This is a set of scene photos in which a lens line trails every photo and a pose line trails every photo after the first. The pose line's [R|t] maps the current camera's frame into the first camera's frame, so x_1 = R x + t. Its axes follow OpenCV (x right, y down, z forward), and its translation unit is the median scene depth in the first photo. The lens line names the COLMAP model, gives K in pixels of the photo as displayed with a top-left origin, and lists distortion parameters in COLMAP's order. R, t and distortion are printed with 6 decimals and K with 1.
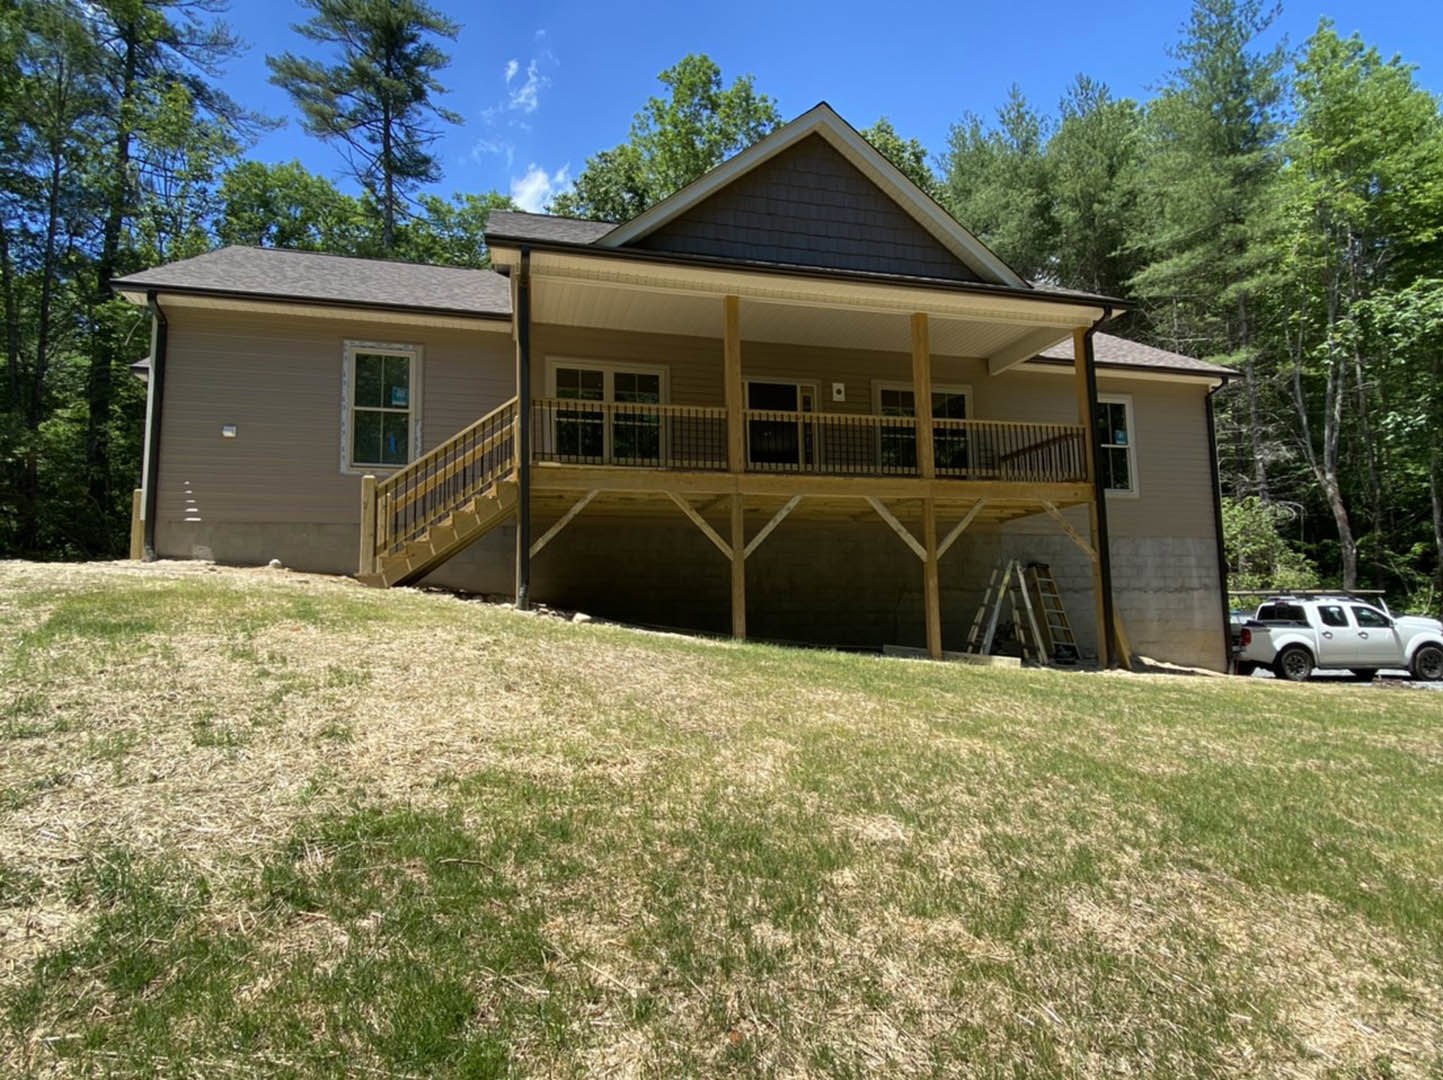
lens RADIAL K [[696.5, 0, 707.3], [0, 696.5, 588.8], [0, 0, 1]] dist [0.099784, -0.071383]
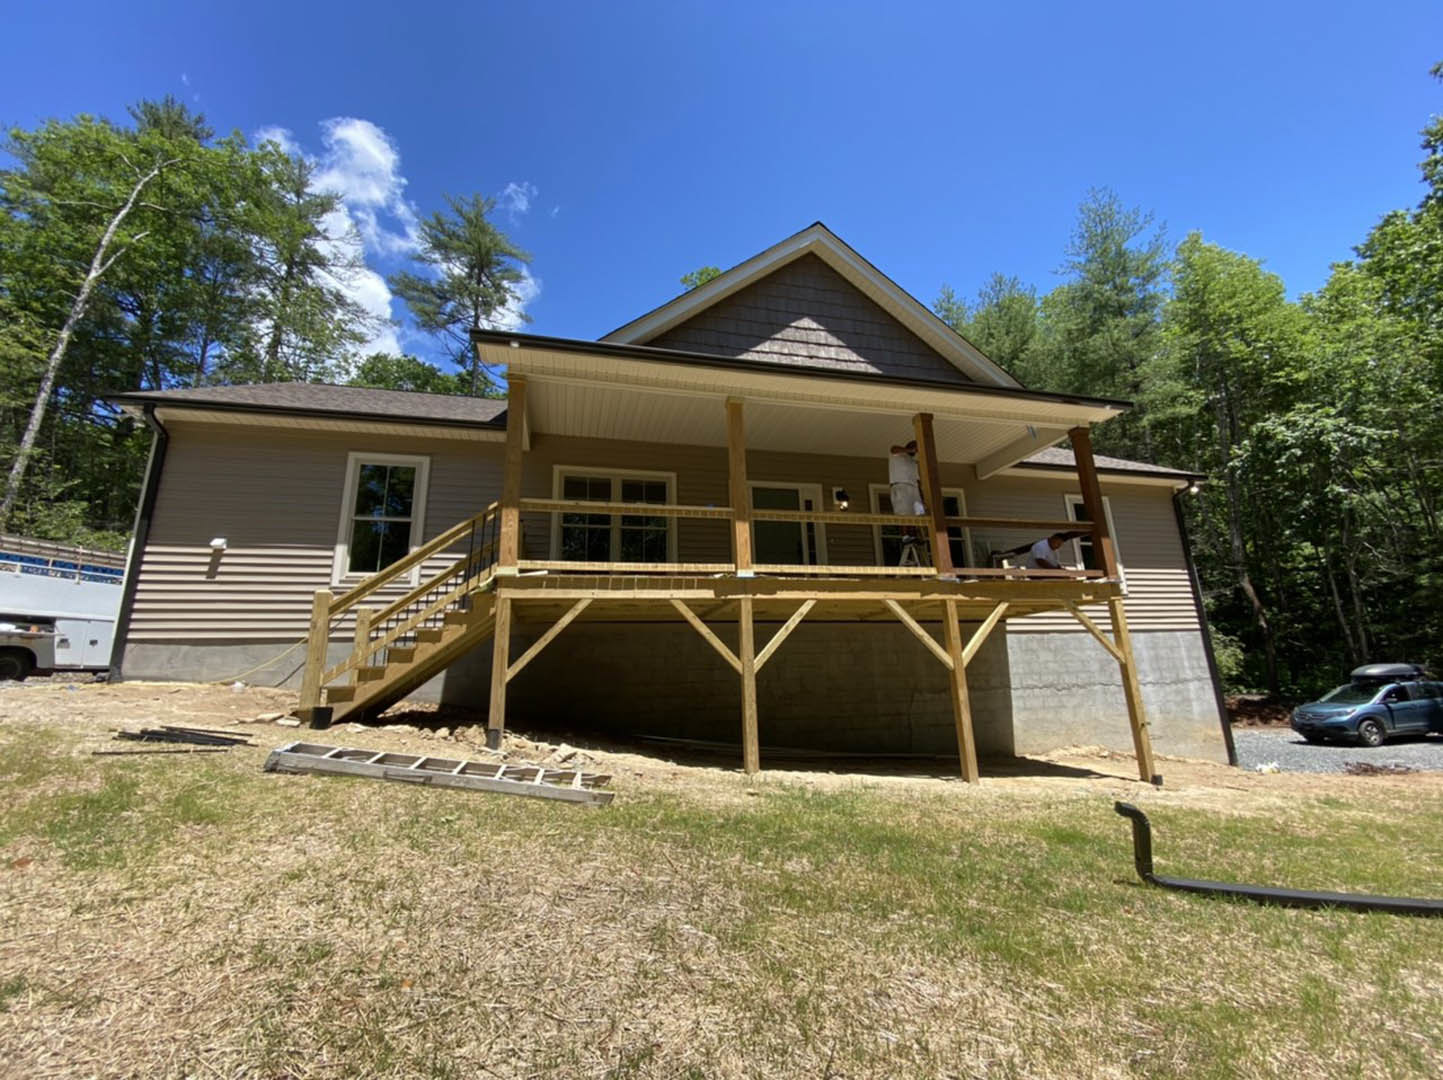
lens RADIAL K [[817.5, 0, 722.2], [0, 817.5, 535.2], [0, 0, 1]] dist [0.051454, -0.065598]
pose [[0.999764, -0.016150, 0.014512, -0.005517], [0.018838, 0.977532, -0.209941, 0.030546], [-0.010796, 0.210165, 0.977606, -0.163503]]
